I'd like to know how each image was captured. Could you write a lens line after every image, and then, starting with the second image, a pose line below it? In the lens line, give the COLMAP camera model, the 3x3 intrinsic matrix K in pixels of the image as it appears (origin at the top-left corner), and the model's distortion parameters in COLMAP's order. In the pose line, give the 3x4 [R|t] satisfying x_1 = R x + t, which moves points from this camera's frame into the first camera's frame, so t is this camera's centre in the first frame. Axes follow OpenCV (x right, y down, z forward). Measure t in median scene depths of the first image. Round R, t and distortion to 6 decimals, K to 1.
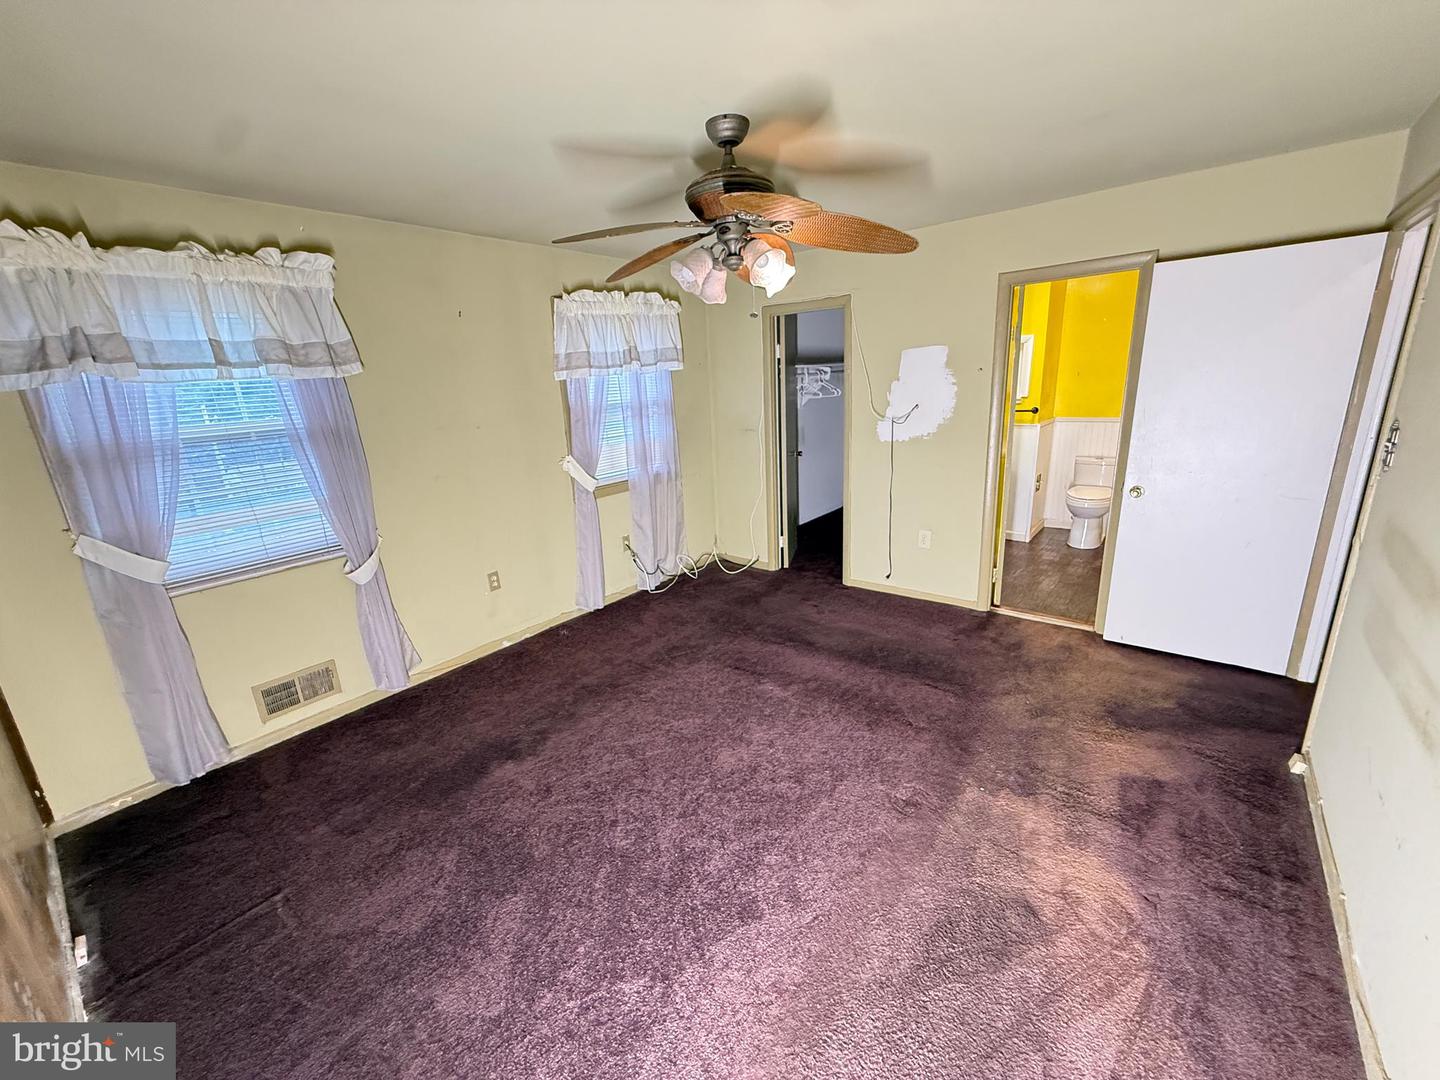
lens RADIAL K [[580.6, 0, 720.0], [0, 580.6, 540.0], [0, 0, 1]] dist [0.001740, 0.000067]
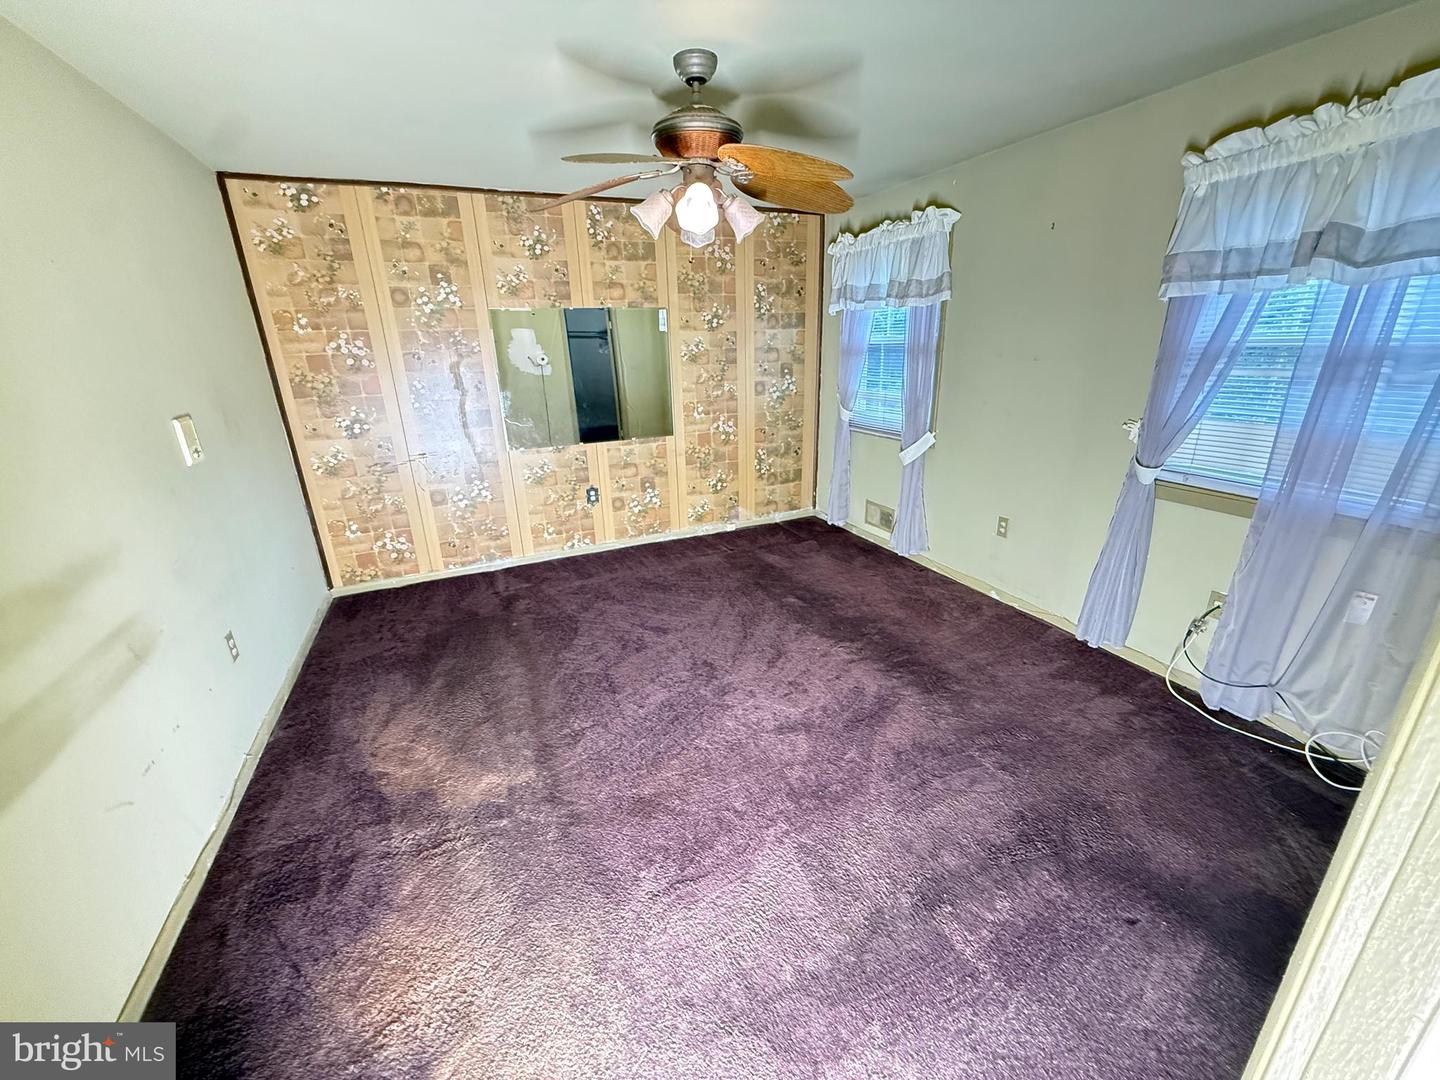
lens RADIAL K [[580.6, 0, 720.0], [0, 580.6, 540.0], [0, 0, 1]] dist [0.001740, 0.000067]
pose [[-0.455192, 0.355598, -0.816303, 0.600334], [-0.189955, 0.856900, 0.479207, -0.277040], [0.869895, 0.373192, -0.322506, 0.919343]]
